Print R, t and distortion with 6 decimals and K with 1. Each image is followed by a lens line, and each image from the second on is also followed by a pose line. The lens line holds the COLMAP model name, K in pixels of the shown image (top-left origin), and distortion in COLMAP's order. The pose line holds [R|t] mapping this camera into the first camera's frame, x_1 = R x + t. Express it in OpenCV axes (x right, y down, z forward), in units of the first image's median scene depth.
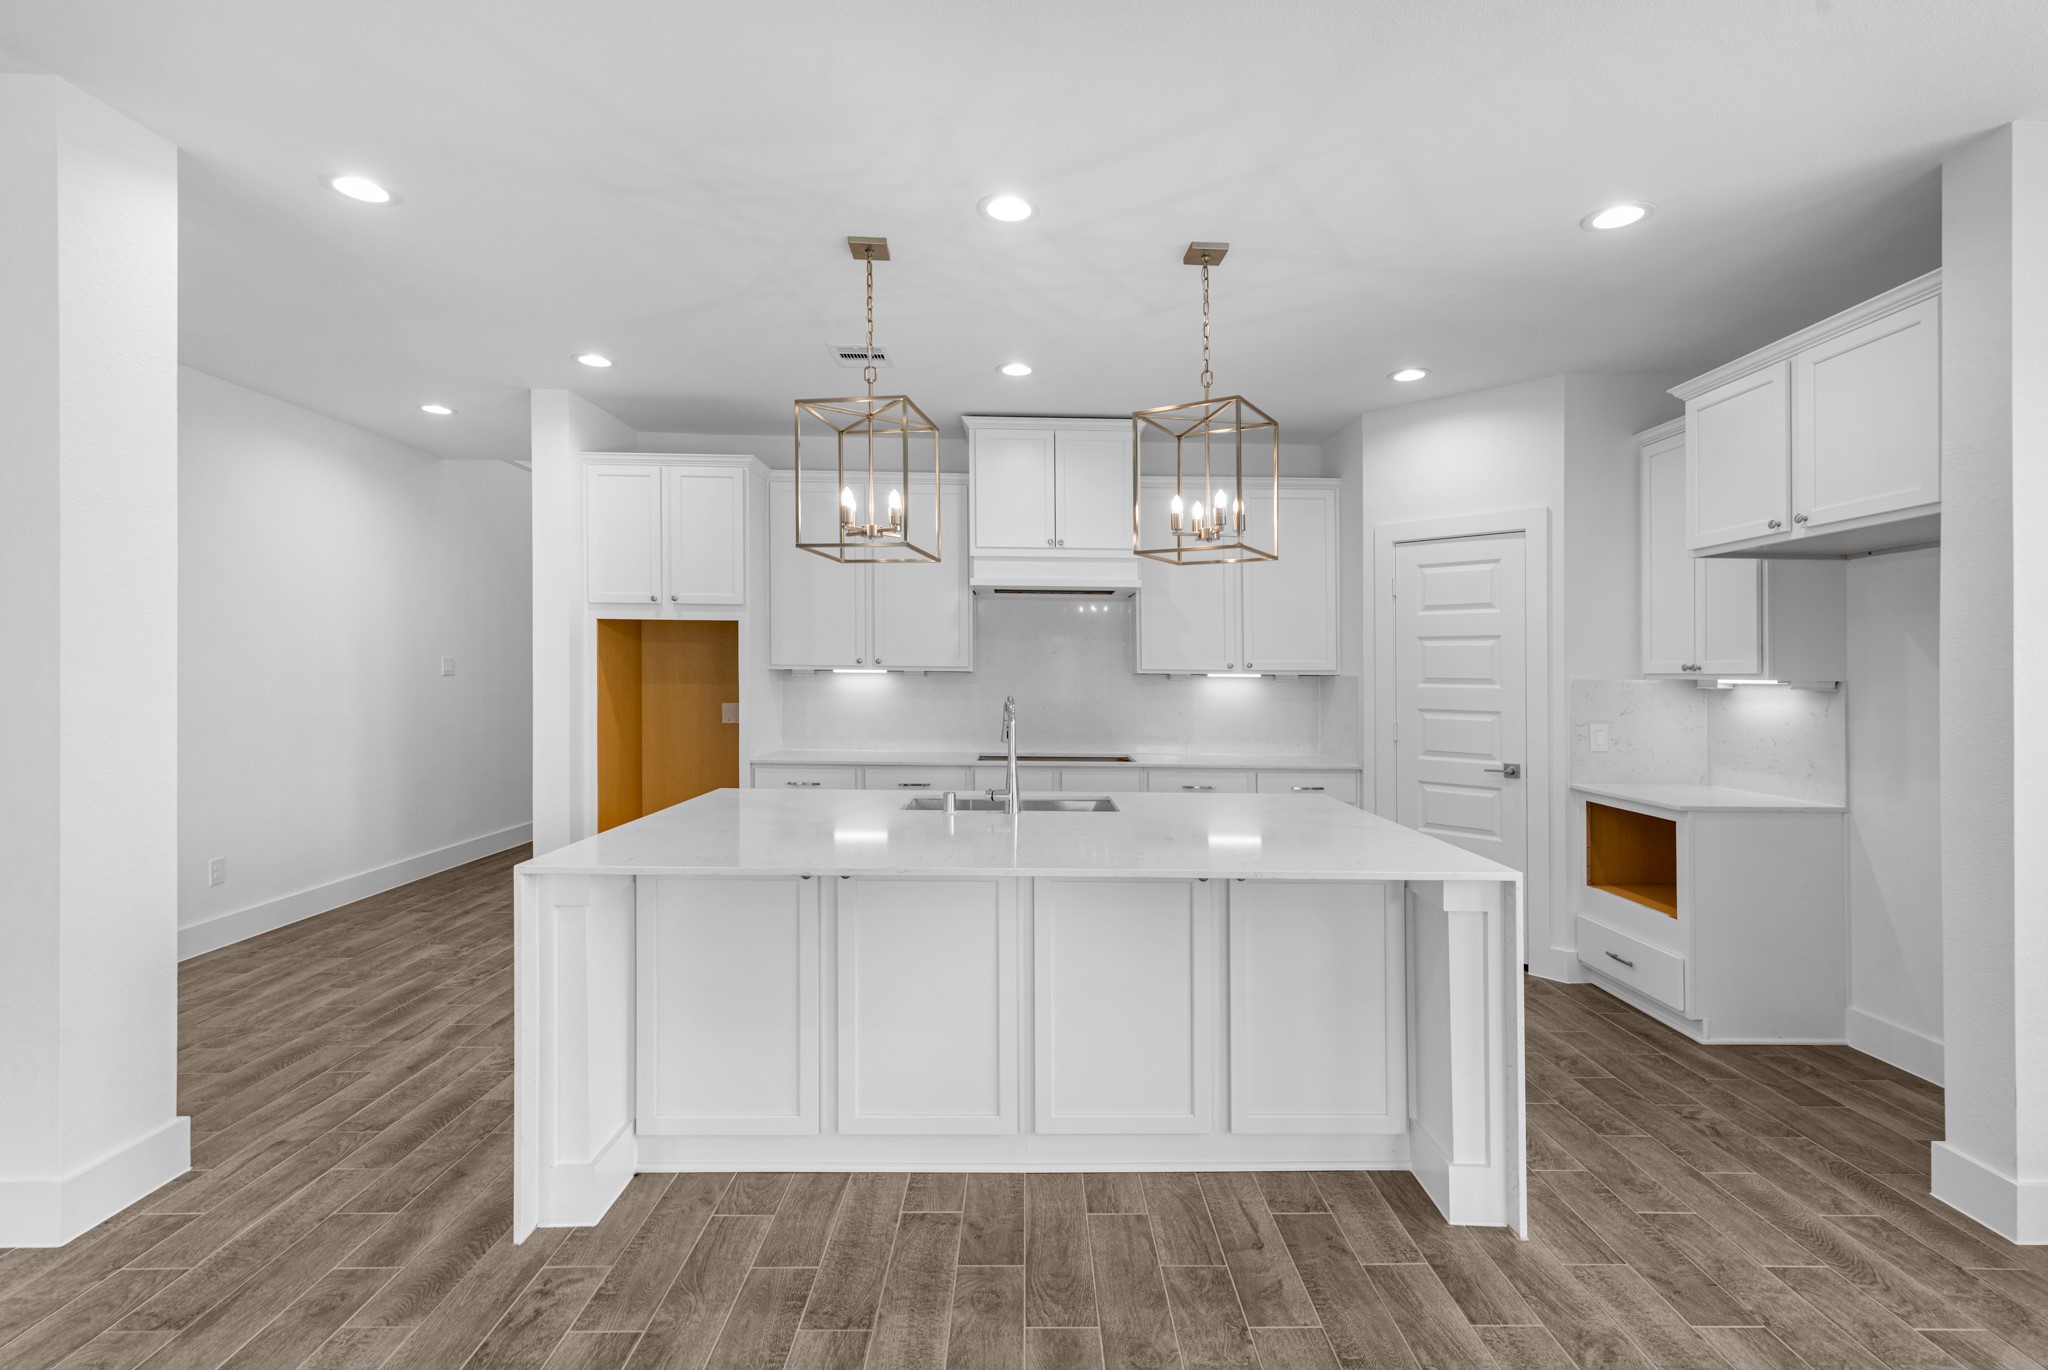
lens RADIAL K [[906.1, 0, 1068.1], [0, 906.1, 680.1], [0, 0, 1]] dist [0.004554, 0.000463]
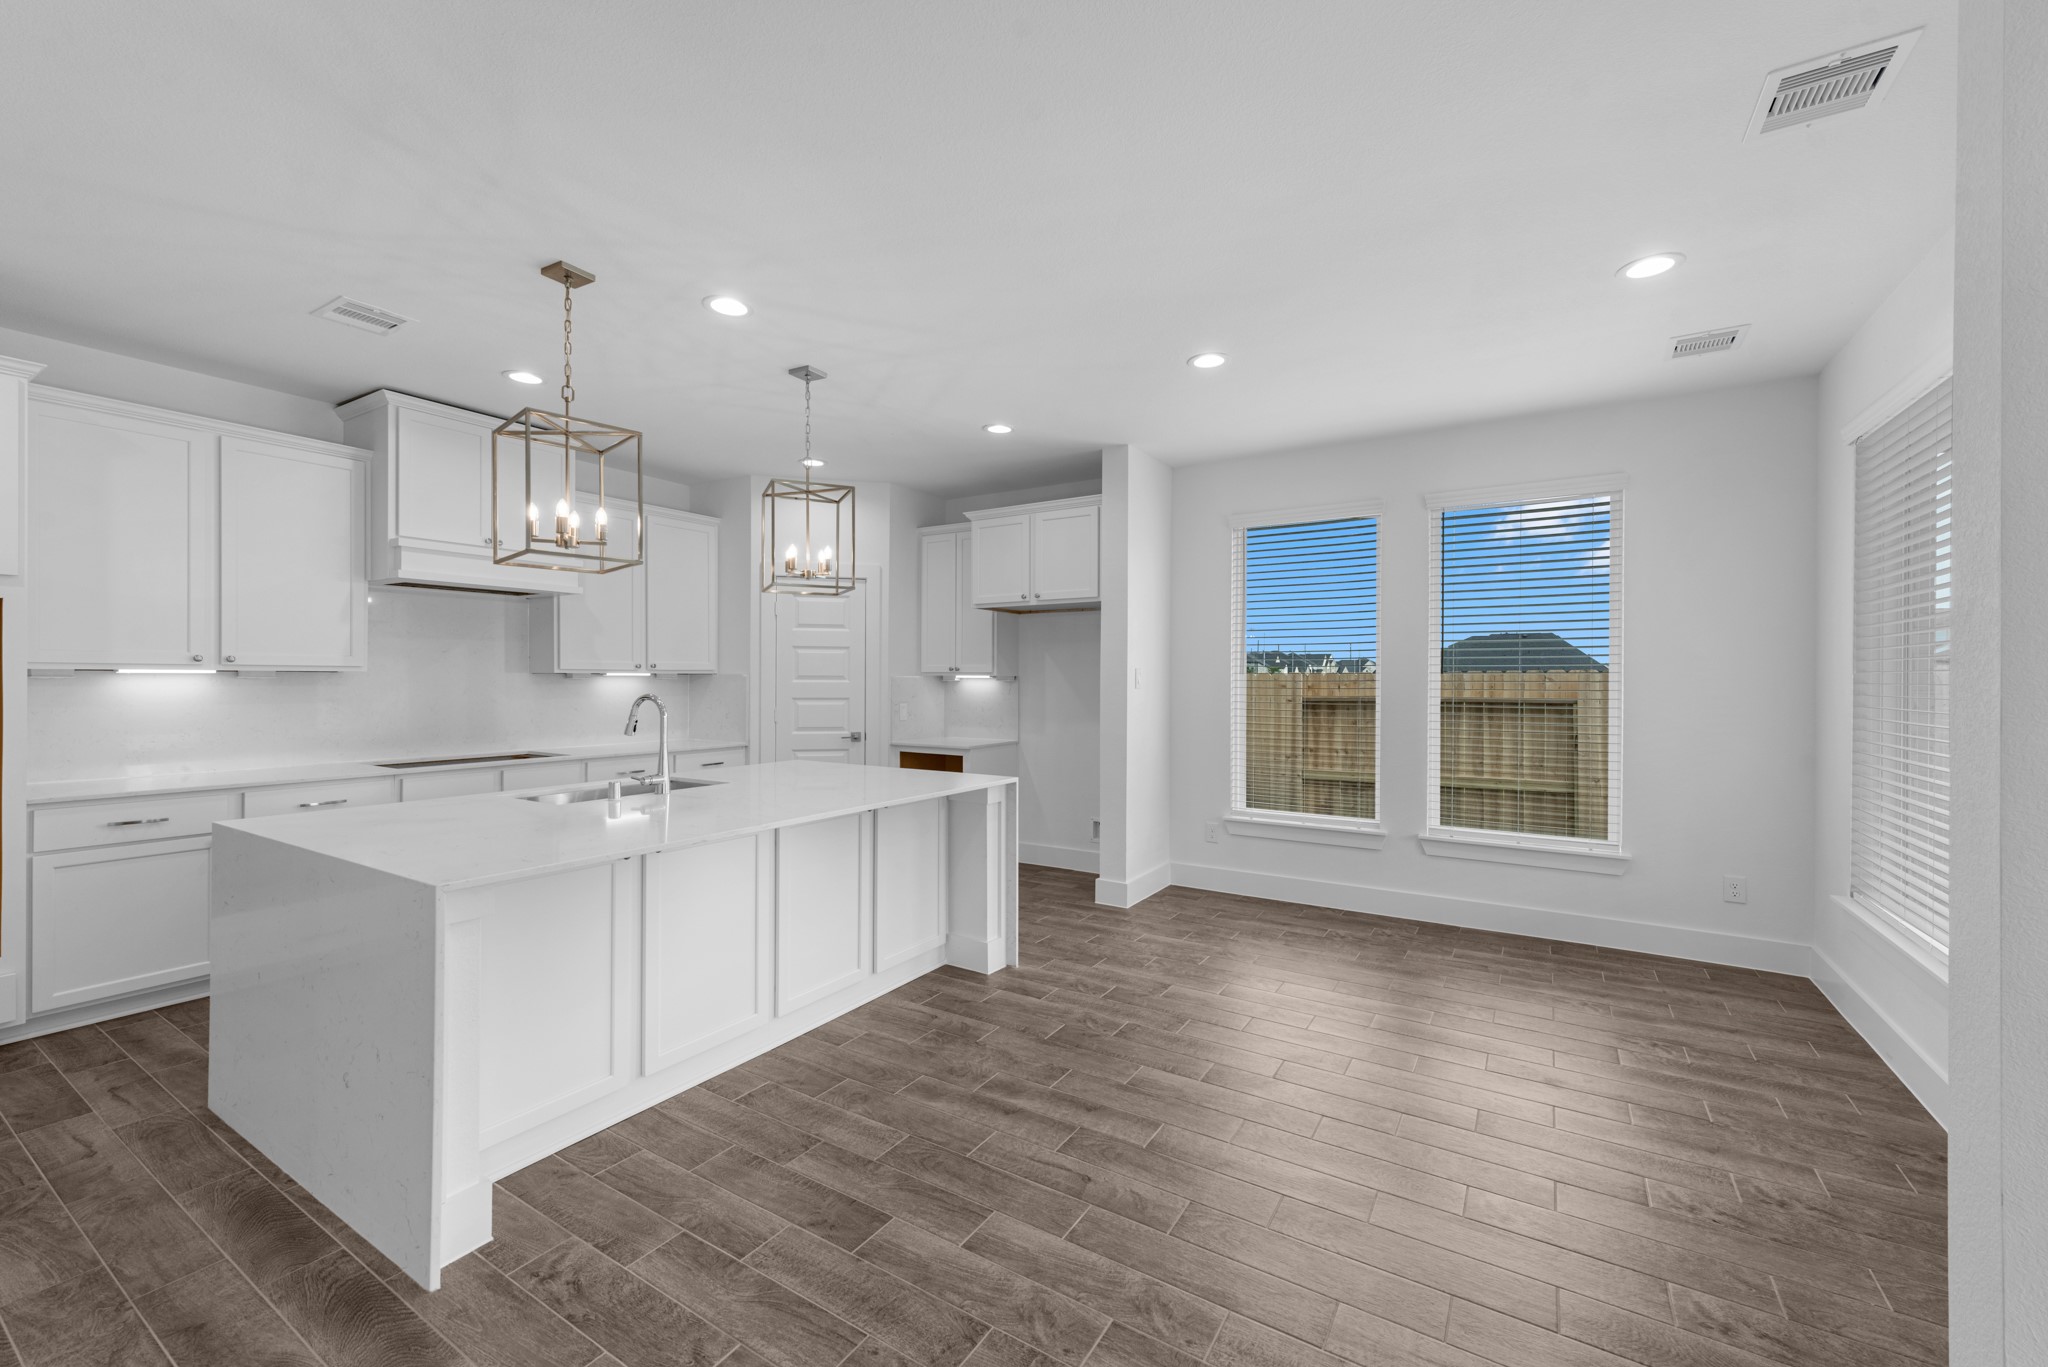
lens RADIAL K [[817.5, 0, 1024.0], [0, 817.5, 683.5], [0, 0, 1]] dist [0.000492, -0.000145]
pose [[0.550366, -0.014176, 0.834803, -0.802087], [0.005793, 0.999897, 0.013161, -0.008167], [-0.834904, -0.002407, 0.550391, 0.029895]]
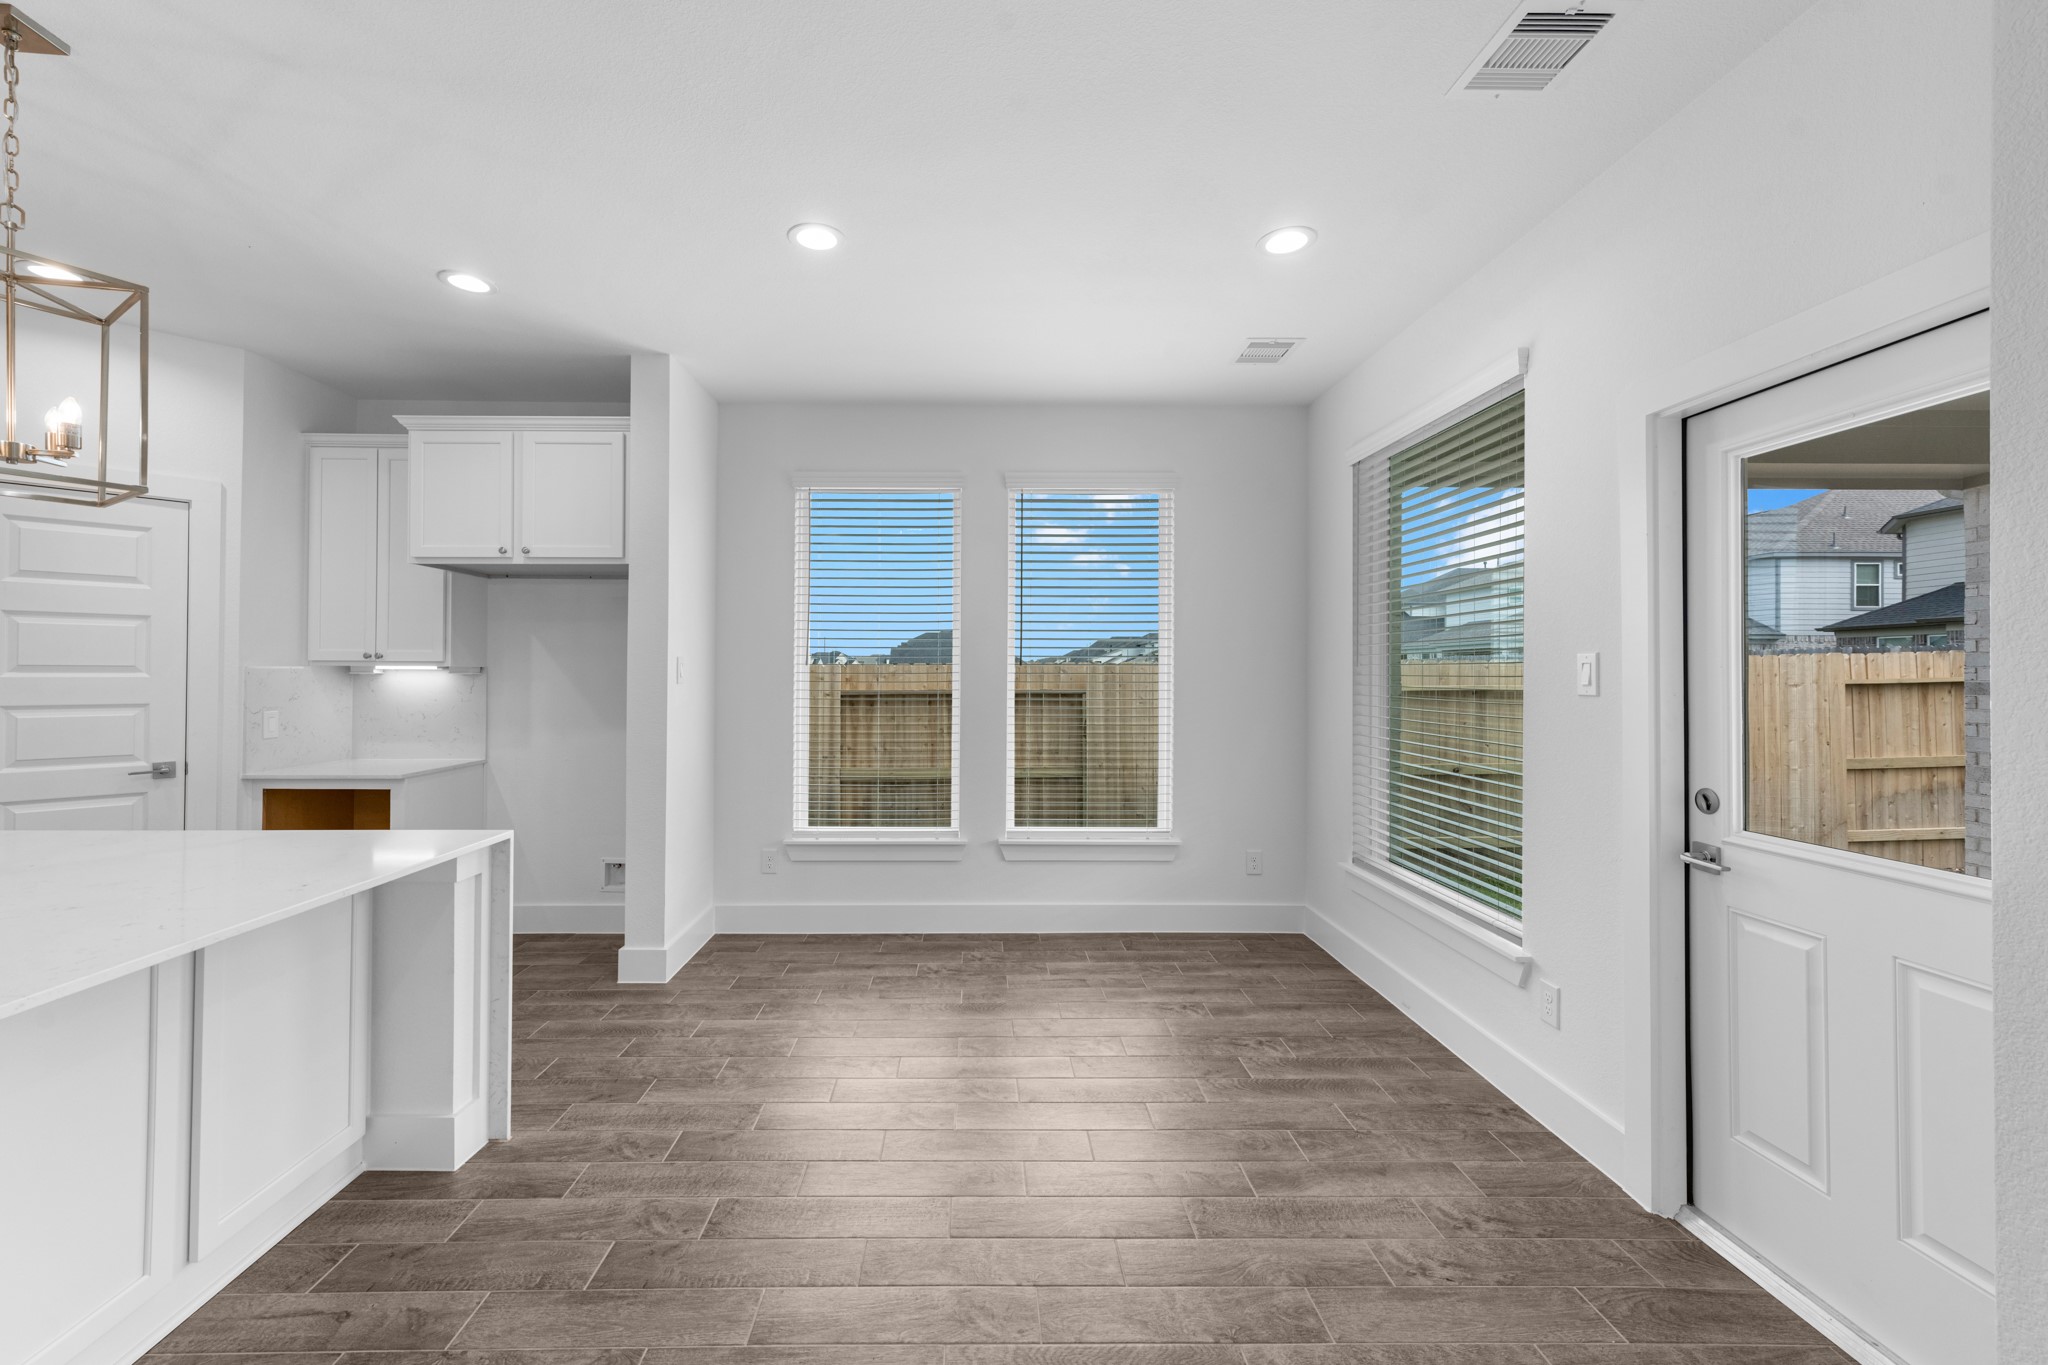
lens RADIAL K [[824.3, 0, 972.4], [0, 824.3, 664.7], [0, 0, 1]] dist [0.007357, -0.000202]
pose [[0.025681, -0.002707, 0.999667, -0.487179], [0.000911, 0.999996, 0.002684, -0.006550], [-0.999670, 0.000842, 0.025684, 0.314634]]
